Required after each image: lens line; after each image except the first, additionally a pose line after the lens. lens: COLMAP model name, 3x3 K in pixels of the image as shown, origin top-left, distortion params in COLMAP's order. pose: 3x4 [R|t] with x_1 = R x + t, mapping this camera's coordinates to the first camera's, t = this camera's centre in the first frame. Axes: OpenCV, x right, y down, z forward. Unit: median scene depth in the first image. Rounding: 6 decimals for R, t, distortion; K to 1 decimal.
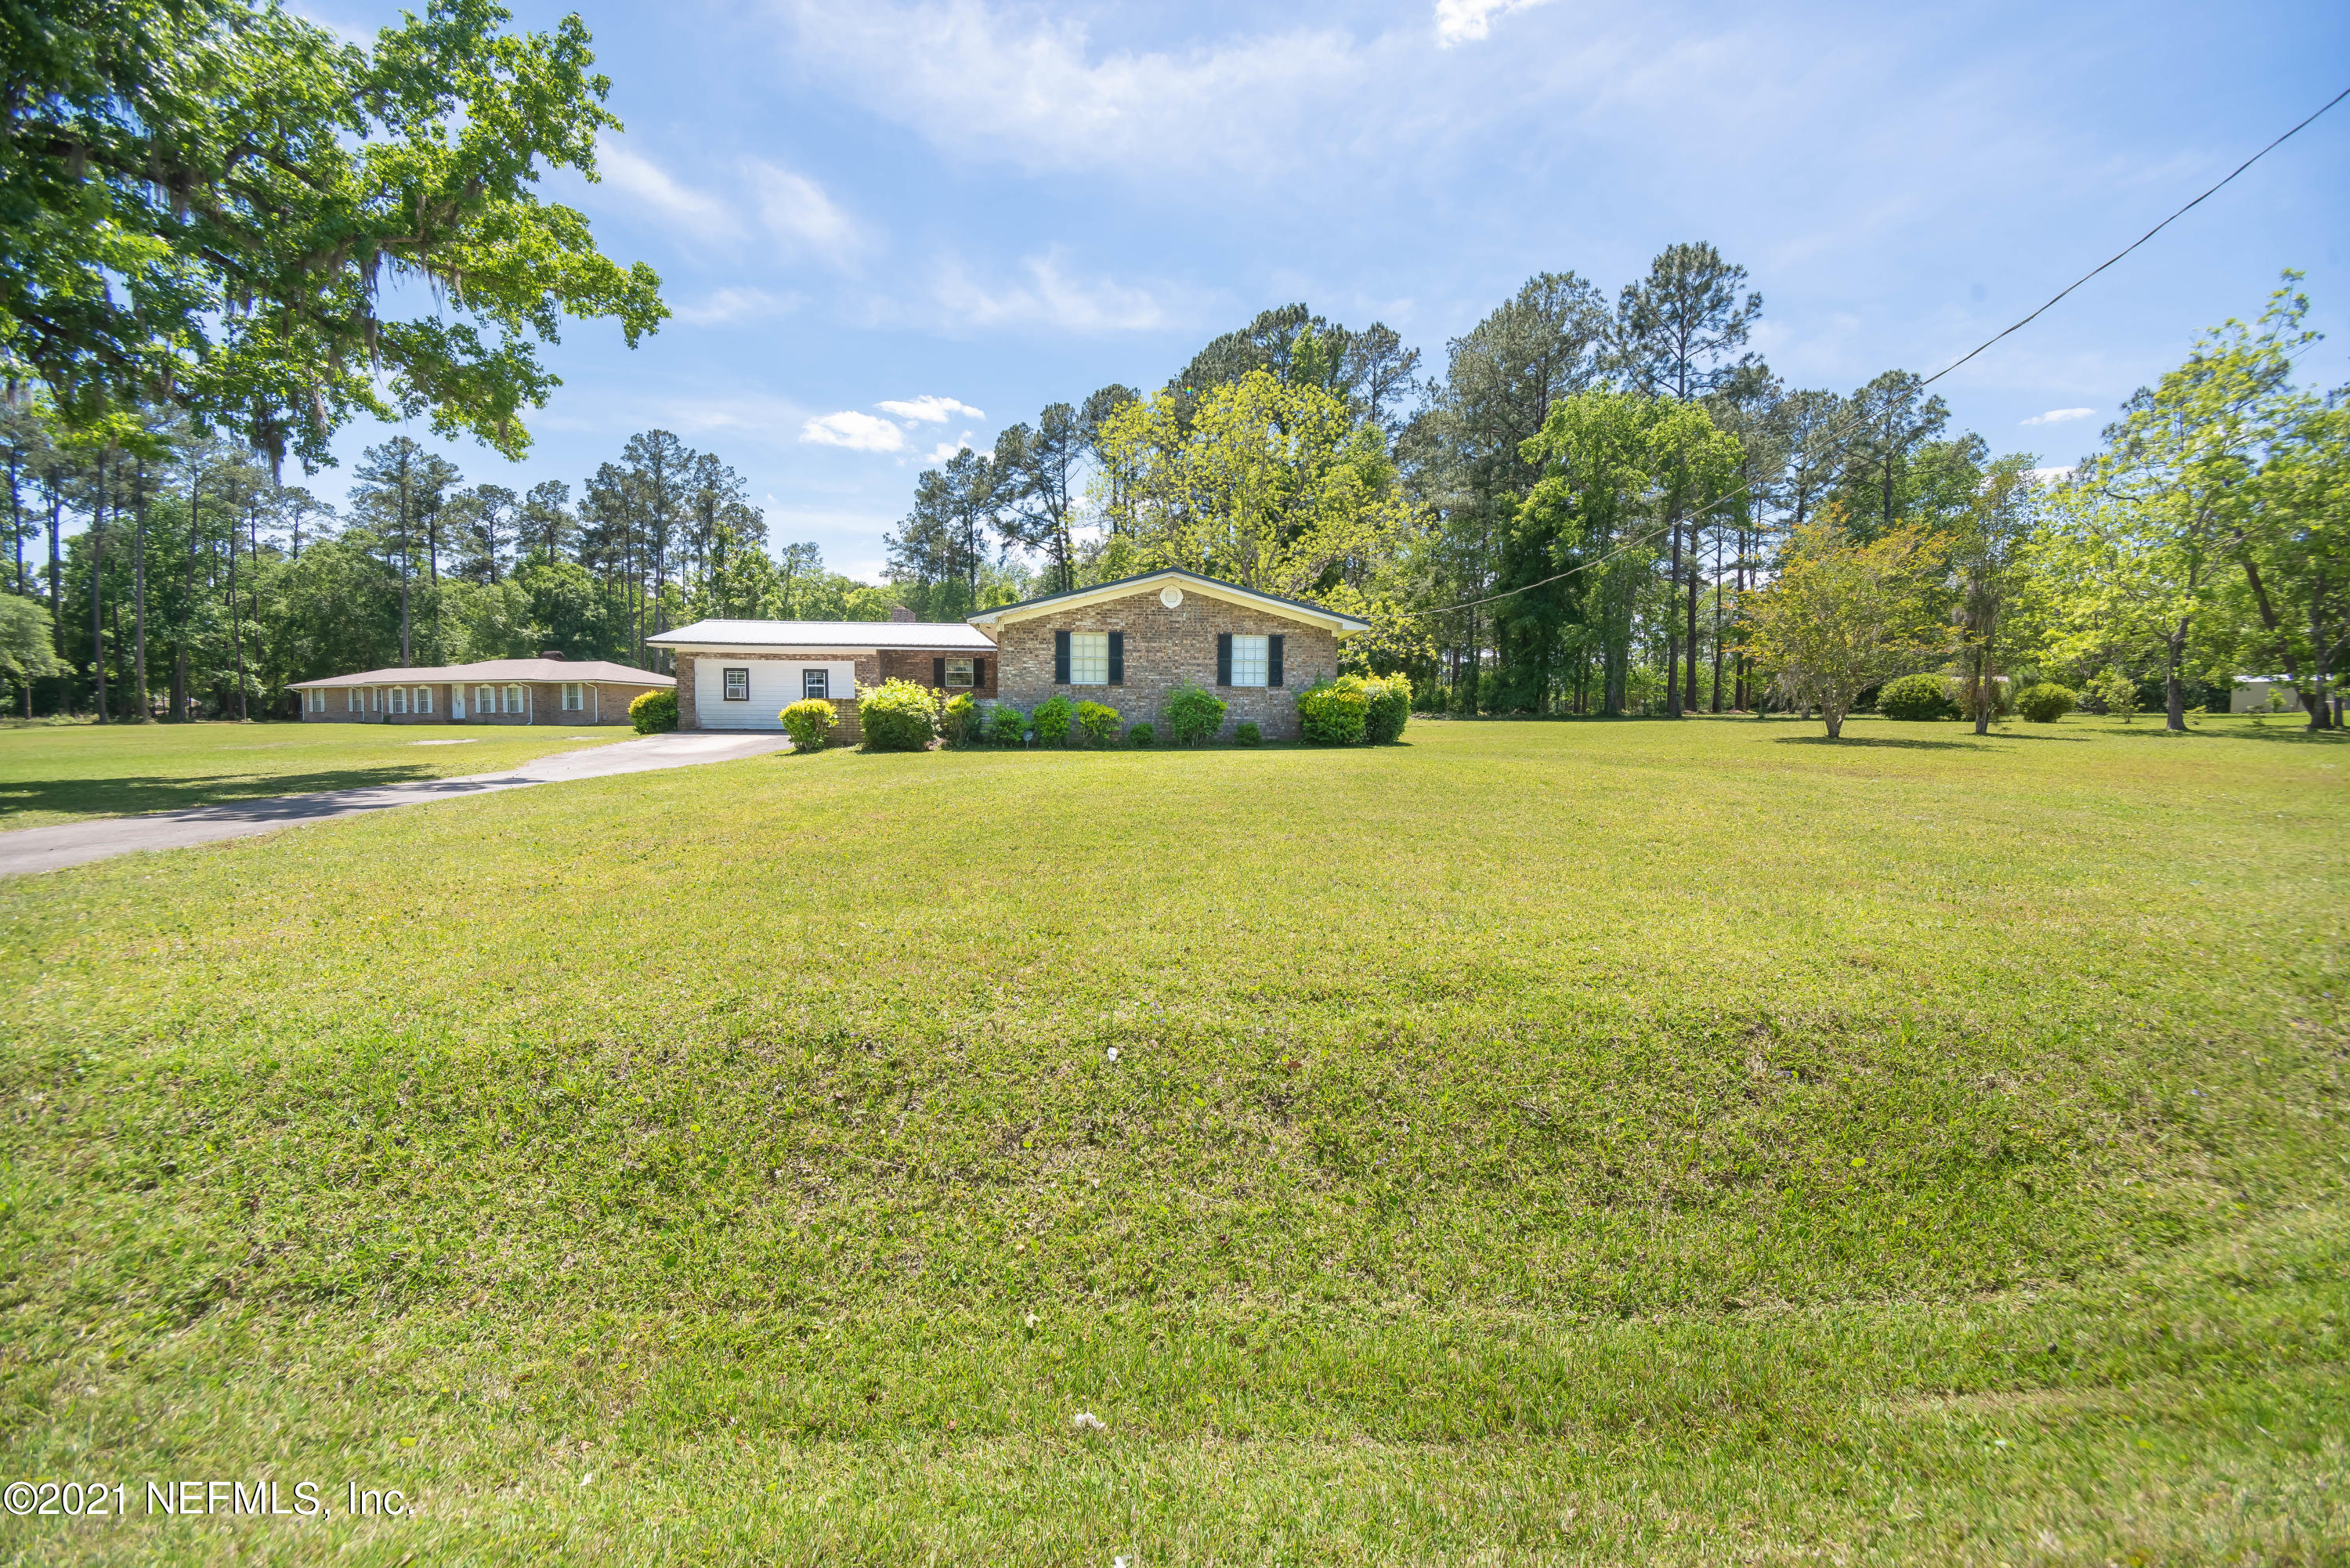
lens RADIAL K [[918.9, 0, 1220.9], [0, 918.9, 796.1], [0, 0, 1]] dist [-0.014229, -0.004798]
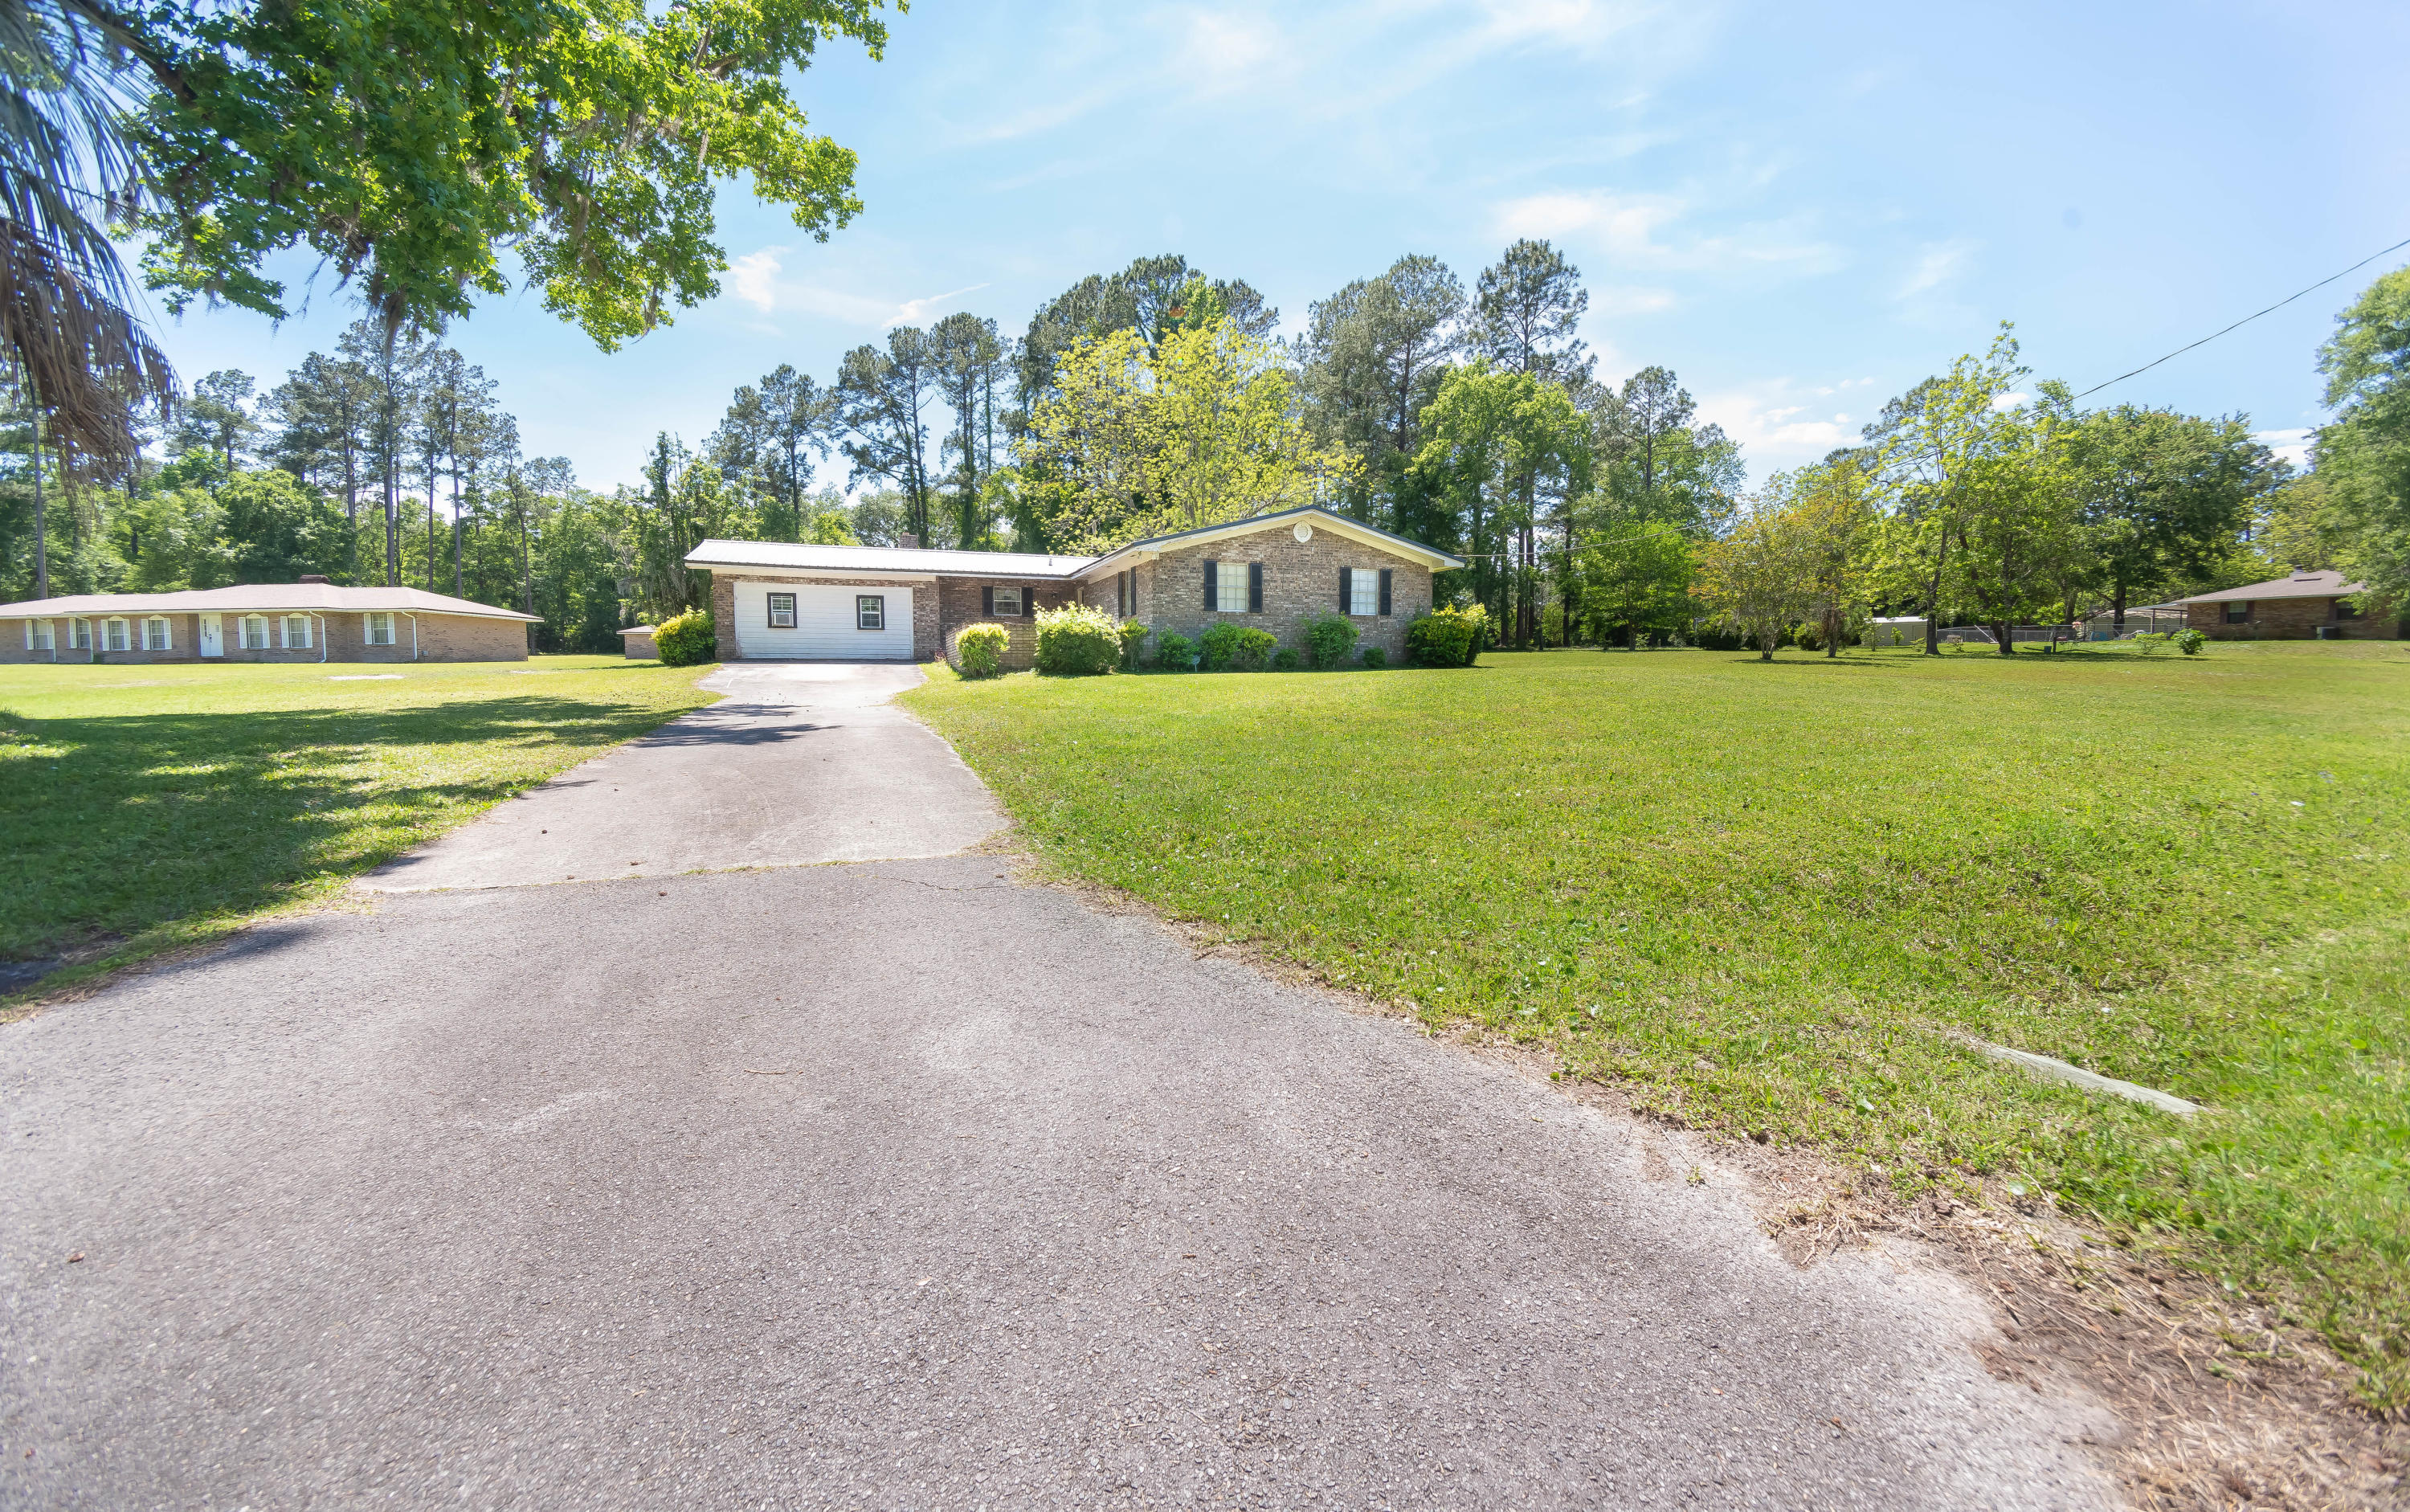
lens RADIAL K [[896.9, 0, 1224.2], [0, 896.9, 742.1], [0, 0, 1]] dist [-0.021634, -0.001583]
pose [[0.961519, -0.031130, 0.272968, -0.198153], [0.027953, 0.999489, 0.015520, 0.005905], [-0.273311, -0.007292, 0.961898, 0.001081]]
